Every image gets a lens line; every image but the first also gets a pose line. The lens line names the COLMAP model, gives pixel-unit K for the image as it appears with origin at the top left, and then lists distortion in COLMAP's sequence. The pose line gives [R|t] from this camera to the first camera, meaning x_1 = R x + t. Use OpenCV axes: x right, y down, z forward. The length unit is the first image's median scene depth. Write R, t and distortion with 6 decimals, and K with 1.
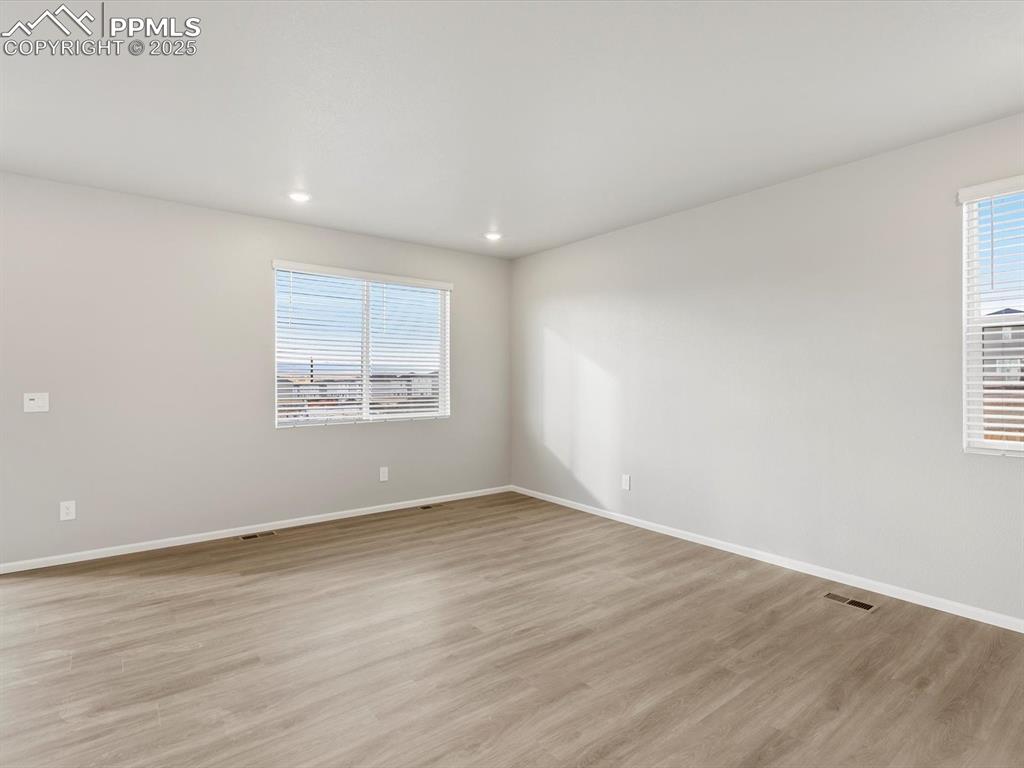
lens RADIAL K [[522.9, 0, 511.5], [0, 522.9, 382.0], [0, 0, 1]] dist [-0.007365, 0.002403]
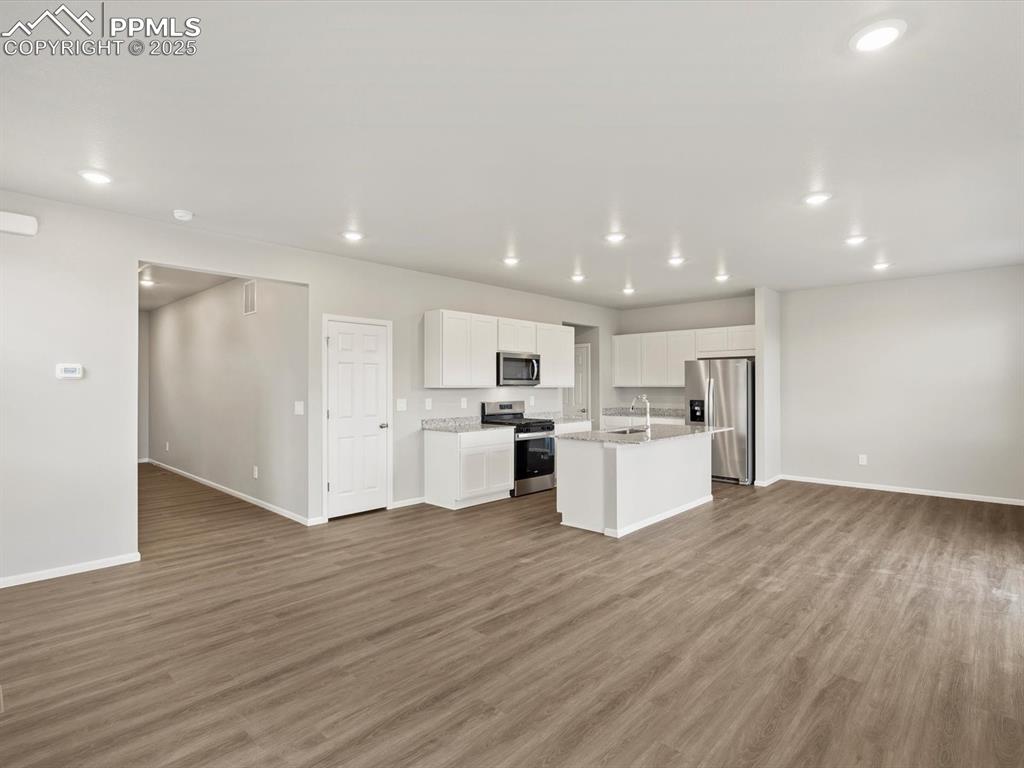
lens RADIAL K [[522.9, 0, 516.0], [0, 522.9, 384.9], [0, 0, 1]] dist [-0.007365, 0.002403]
pose [[-0.985670, 0.001982, -0.168672, 0.036681], [0.001120, 0.999986, 0.005207, -0.030155], [0.168680, 0.004943, -0.985659, 2.065213]]
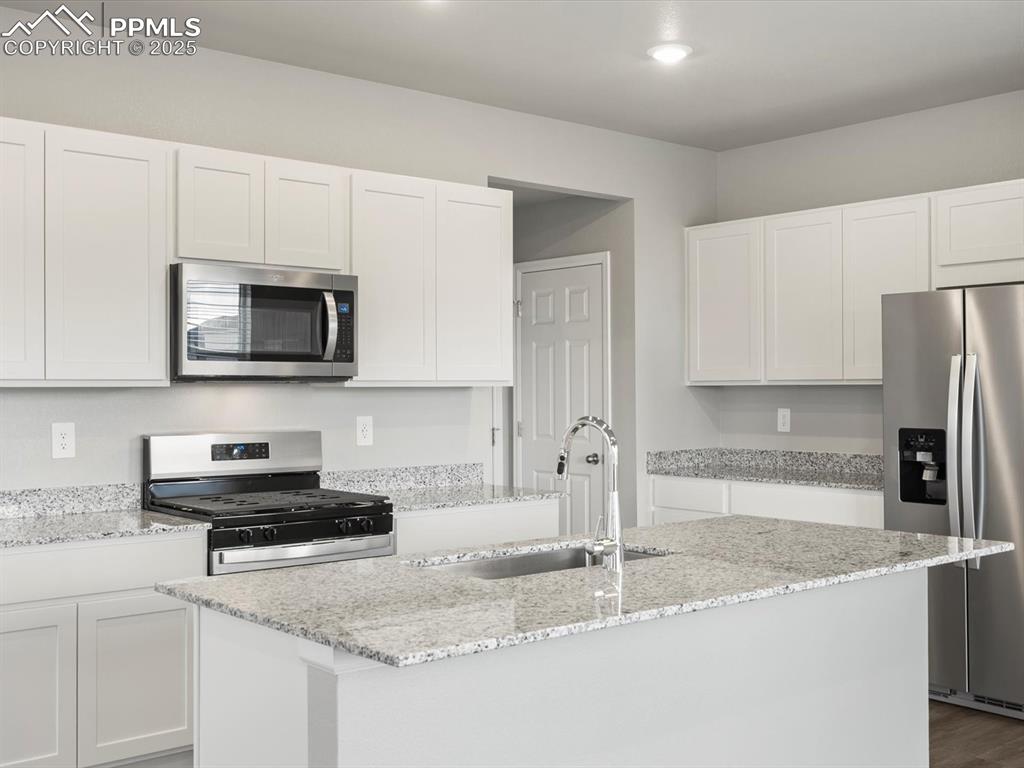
lens RADIAL K [[1150.9, 0, 516.7], [0, 1150.9, 383.9], [0, 0, 1]] dist [0.022713, 0.000000]
pose [[-0.998637, 0.005106, -0.051939, -0.650912], [0.004965, 0.999984, 0.002849, -0.011380], [0.051953, 0.002587, -0.998646, 1.249280]]
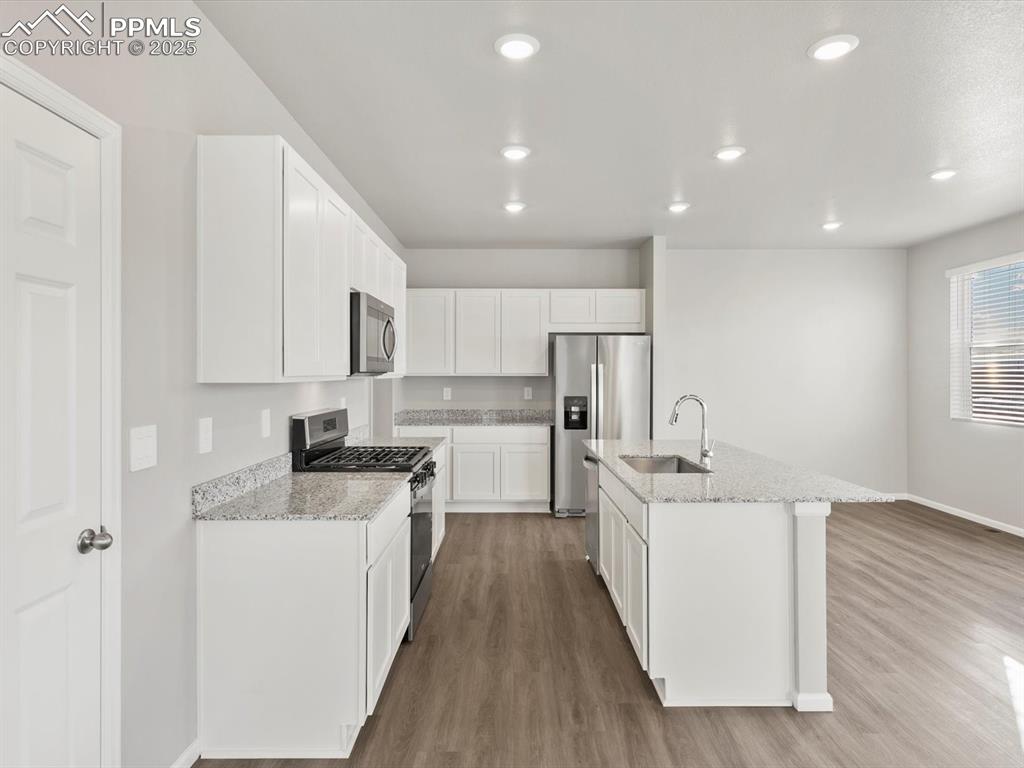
lens RADIAL K [[612.8, 0, 510.7], [0, 612.8, 379.5], [0, 0, 1]] dist [-0.003255, 0.003523]
pose [[-0.610544, 0.010464, -0.791913, 0.424919], [-0.005354, 0.999835, 0.017340, -0.027343], [0.791964, 0.014827, -0.610387, 0.630858]]
